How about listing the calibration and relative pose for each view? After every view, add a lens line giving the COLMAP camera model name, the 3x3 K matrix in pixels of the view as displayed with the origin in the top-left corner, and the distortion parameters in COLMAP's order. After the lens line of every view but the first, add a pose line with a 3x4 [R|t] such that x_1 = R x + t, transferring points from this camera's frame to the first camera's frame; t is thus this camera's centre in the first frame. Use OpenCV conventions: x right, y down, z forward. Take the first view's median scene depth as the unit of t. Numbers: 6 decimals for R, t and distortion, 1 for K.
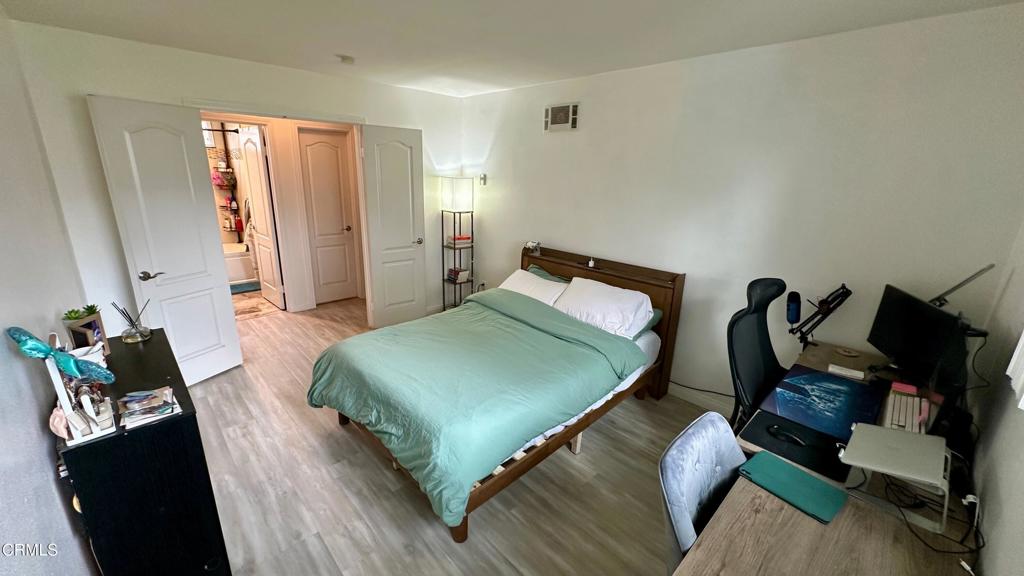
lens RADIAL K [[406.9, 0, 512.0], [0, 406.9, 288.0], [0, 0, 1]] dist [-0.001320, 0.000135]
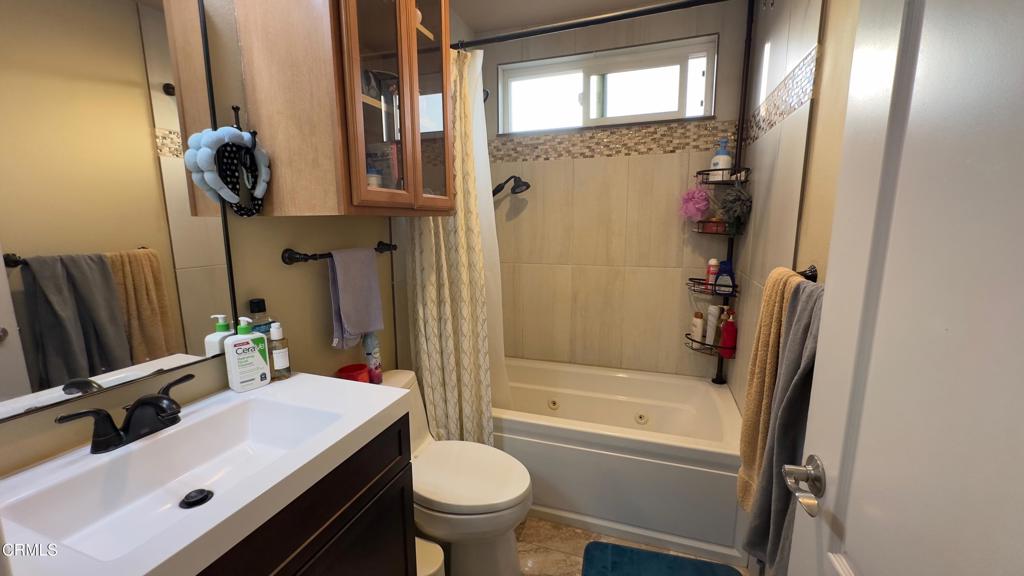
lens RADIAL K [[408.2, 0, 512.0], [0, 408.2, 288.0], [0, 0, 1]] dist [-0.001656, 0.000069]
pose [[0.454669, 0.115299, -0.883166, -0.474359], [-0.232599, 0.972546, 0.007222, -0.161114], [0.859752, 0.202140, 0.469005, 0.704133]]
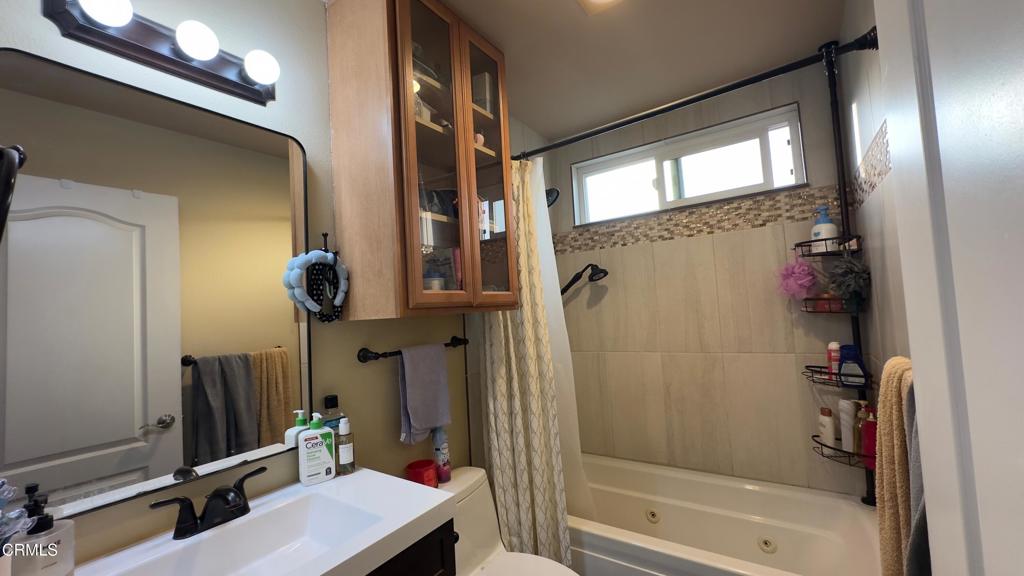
lens RADIAL K [[408.2, 0, 512.0], [0, 408.2, 288.0], [0, 0, 1]] dist [-0.001656, 0.000069]
pose [[0.201515, -0.089145, -0.975420, -0.466209], [-0.212962, 0.968039, -0.132467, -0.172895], [0.956054, 0.234421, 0.176090, 0.731329]]
